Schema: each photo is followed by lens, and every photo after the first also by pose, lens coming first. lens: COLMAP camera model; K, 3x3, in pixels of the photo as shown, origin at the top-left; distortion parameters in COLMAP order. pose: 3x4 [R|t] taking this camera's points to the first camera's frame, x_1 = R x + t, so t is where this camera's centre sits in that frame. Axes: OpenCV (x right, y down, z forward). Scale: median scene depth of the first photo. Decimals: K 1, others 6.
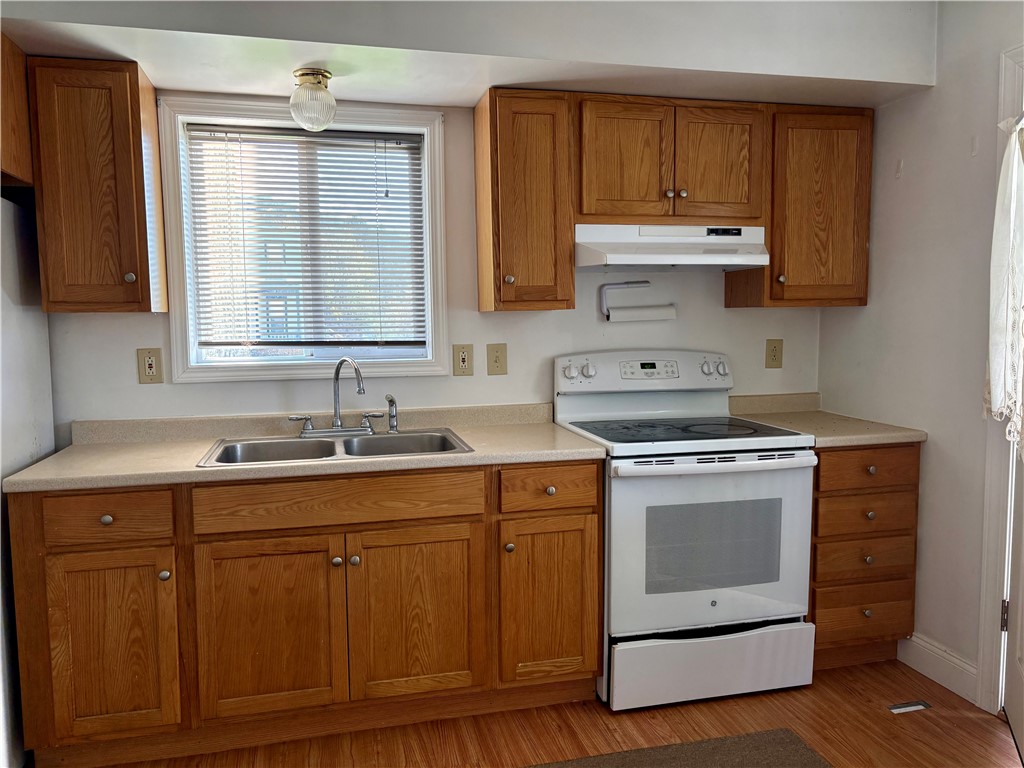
lens RADIAL K [[767.3, 0, 514.0], [0, 767.3, 384.3], [0, 0, 1]] dist [0.005501, -0.017853]
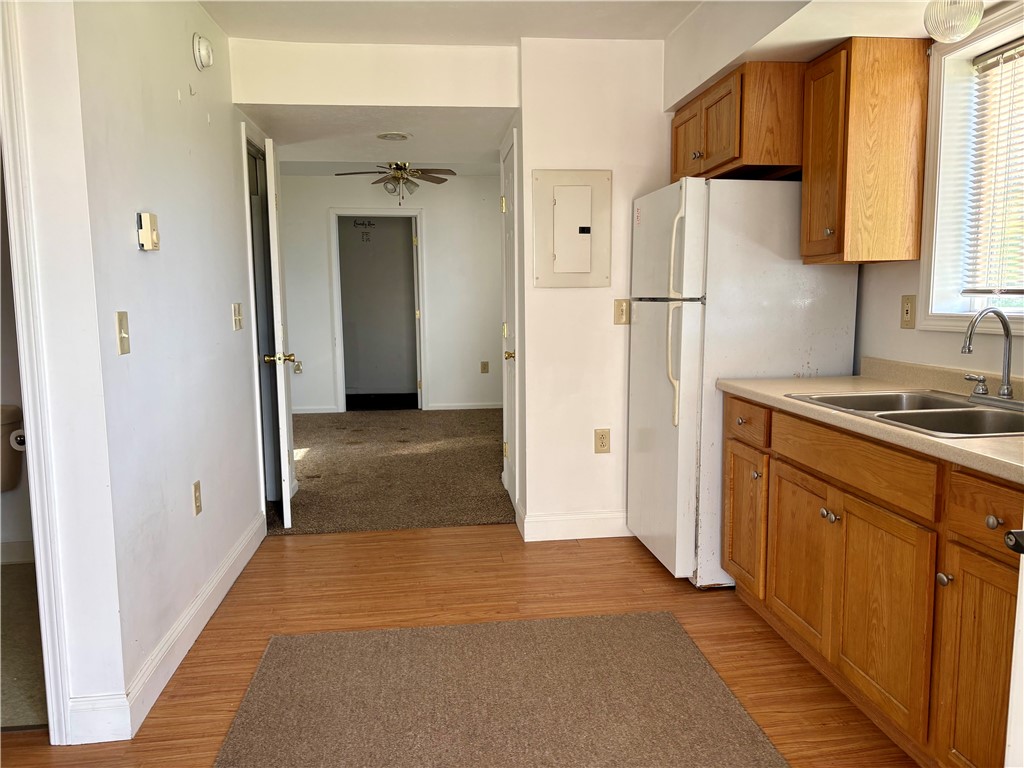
lens RADIAL K [[767.3, 0, 514.5], [0, 767.3, 385.7], [0, 0, 1]] dist [0.005501, -0.017853]
pose [[-0.138138, 0.127066, -0.982228, 0.659070], [-0.064320, 0.988491, 0.136922, -0.033471], [0.988322, 0.082091, -0.128375, 0.618566]]
